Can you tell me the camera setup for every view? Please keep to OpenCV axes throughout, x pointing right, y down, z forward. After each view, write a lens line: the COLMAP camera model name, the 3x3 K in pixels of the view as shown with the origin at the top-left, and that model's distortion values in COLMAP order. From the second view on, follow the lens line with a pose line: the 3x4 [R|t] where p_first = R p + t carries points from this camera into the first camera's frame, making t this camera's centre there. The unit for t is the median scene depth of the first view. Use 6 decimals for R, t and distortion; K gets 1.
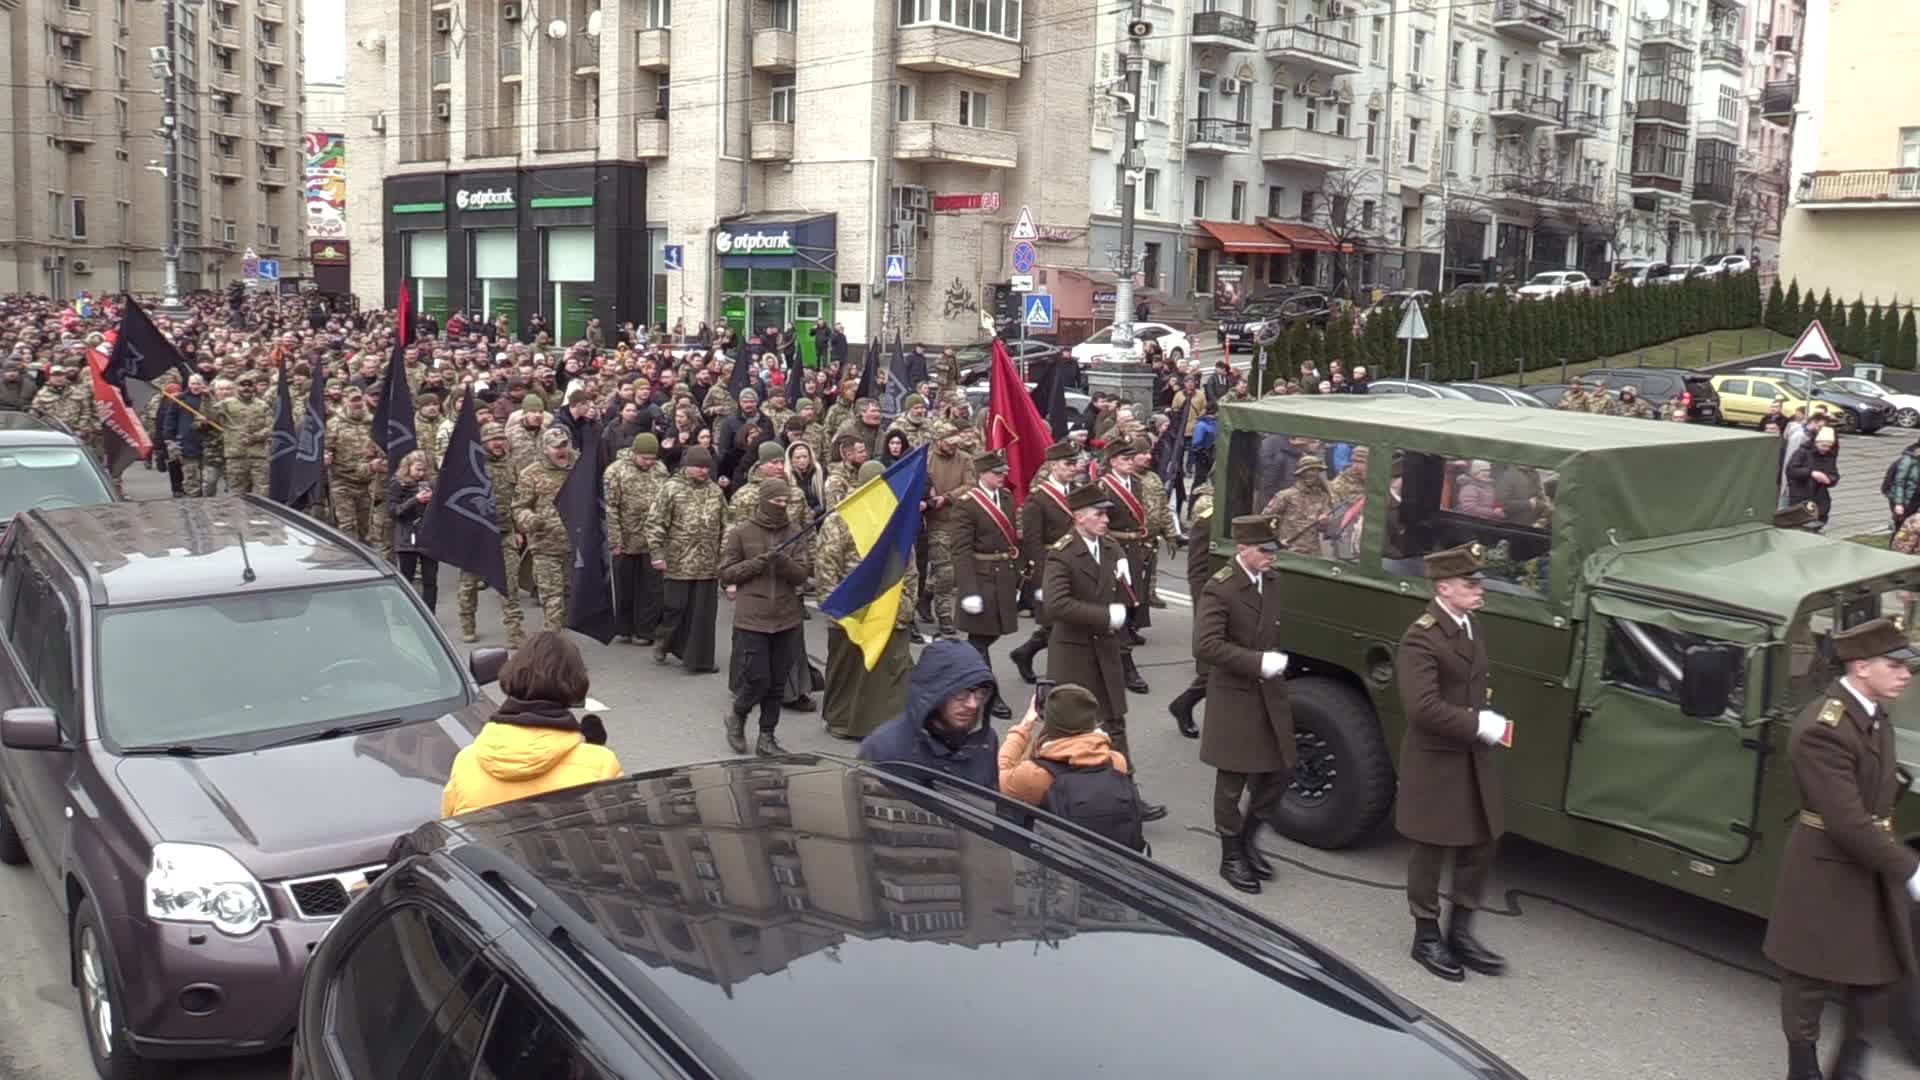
lens RADIAL K [[1498.4, 0, 960.0], [0, 1498.4, 540.0], [0, 0, 1]] dist [-0.094925, 0.052223]
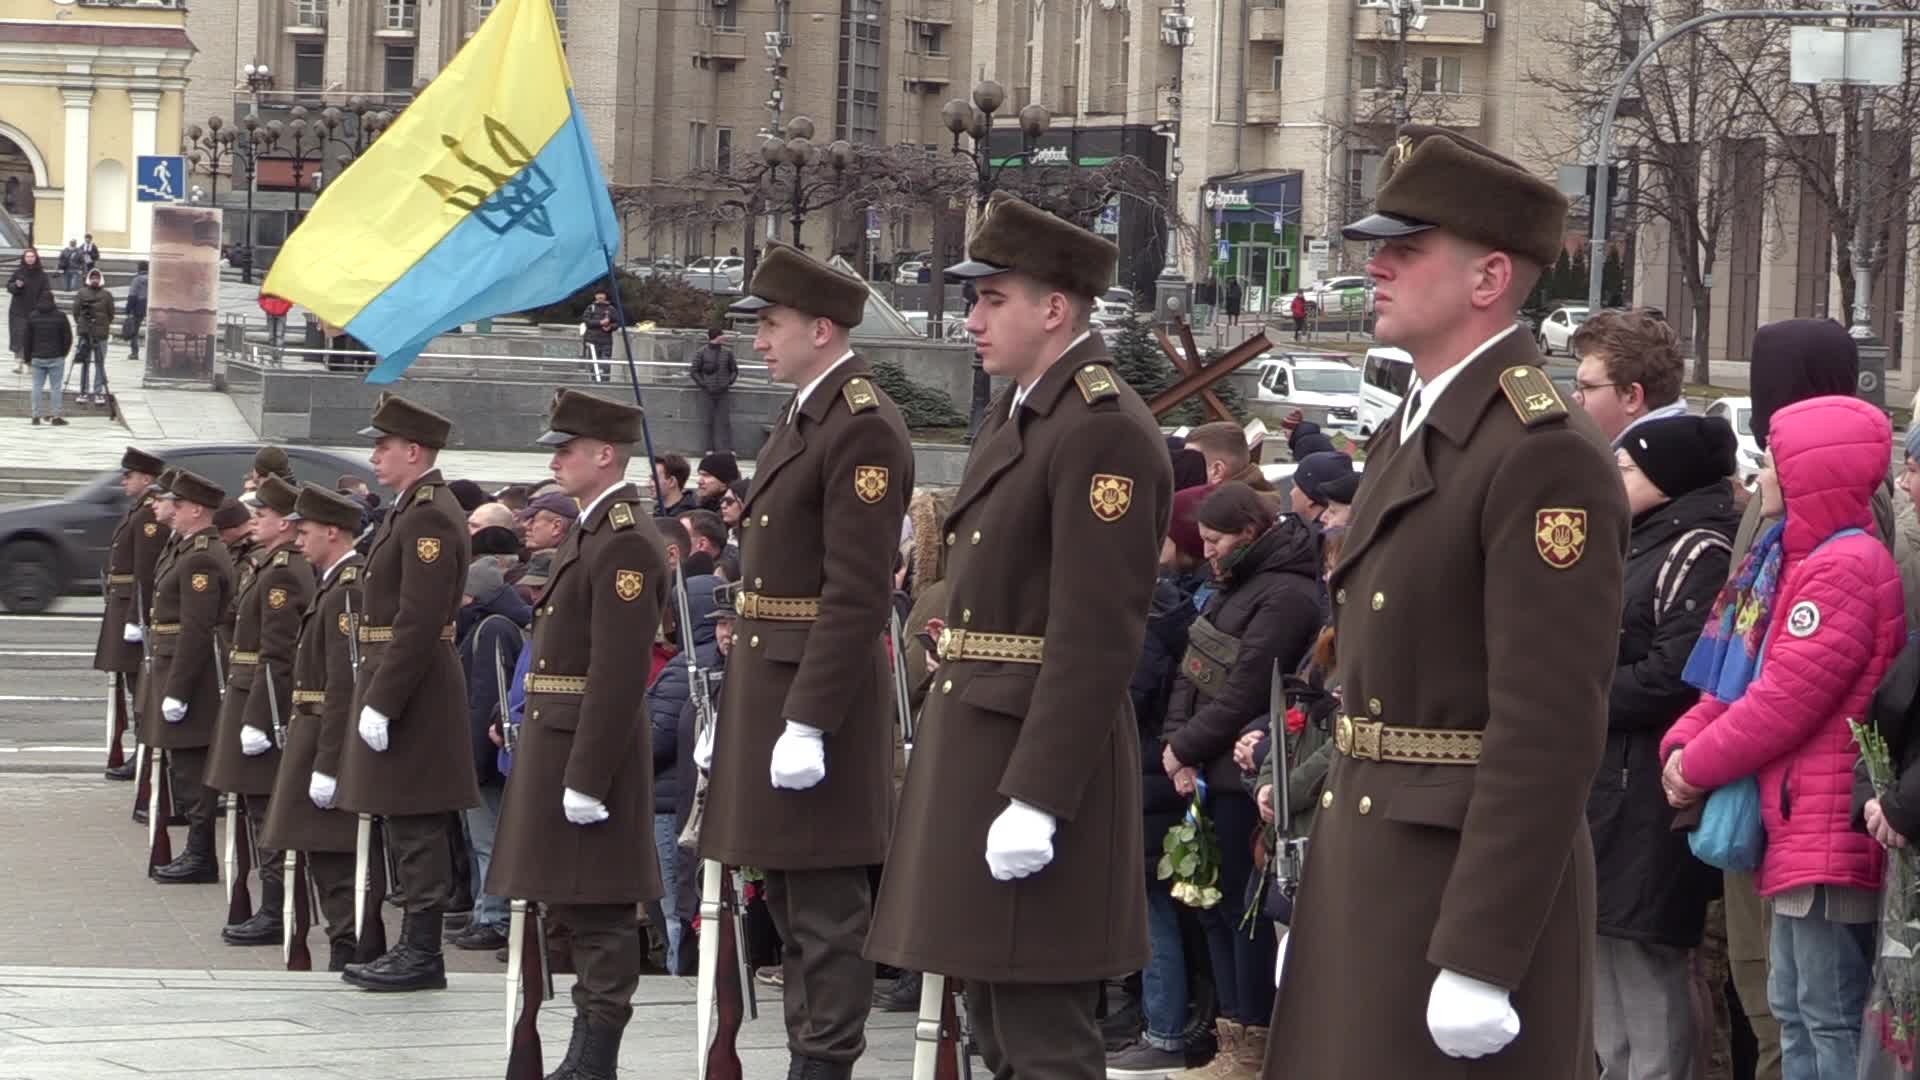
lens RADIAL K [[5800.3, 0, 960.0], [0, 5800.3, 540.0], [0, 0, 1]] dist [-0.028122, -0.500901]
pose [[0.872268, 0.021505, -0.488555, 1.772902], [-0.081547, 0.991441, -0.101953, 0.502402], [0.482181, 0.128770, 0.866556, -2.770375]]
